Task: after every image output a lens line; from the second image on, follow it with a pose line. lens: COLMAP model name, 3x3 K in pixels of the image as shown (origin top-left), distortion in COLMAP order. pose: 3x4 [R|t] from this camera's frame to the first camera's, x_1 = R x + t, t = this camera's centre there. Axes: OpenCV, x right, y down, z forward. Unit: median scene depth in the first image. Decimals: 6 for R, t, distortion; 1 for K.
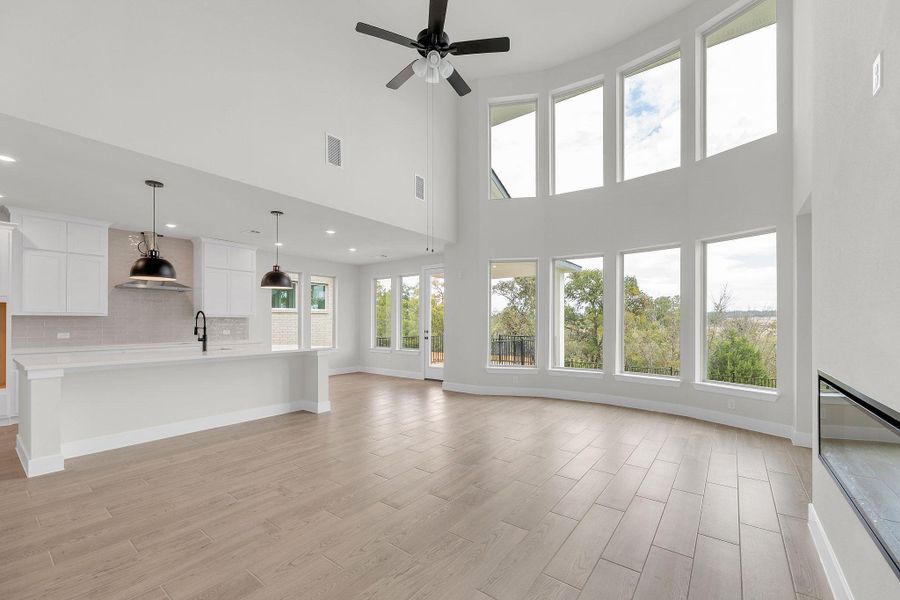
lens RADIAL K [[367.6, 0, 448.8], [0, 367.6, 317.5], [0, 0, 1]] dist [-0.001776, 0.000361]
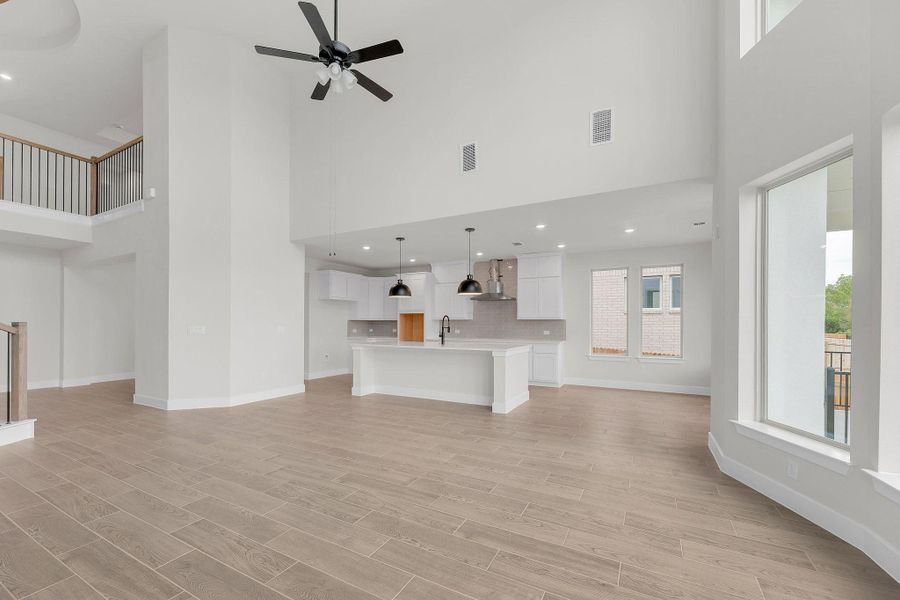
lens RADIAL K [[367.6, 0, 444.1], [0, 367.6, 316.9], [0, 0, 1]] dist [-0.001776, 0.000361]
pose [[0.160838, -0.019575, -0.986787, 0.395337], [0.010812, 0.999778, -0.018070, 0.007193], [0.986922, -0.007763, 0.161014, 0.436239]]
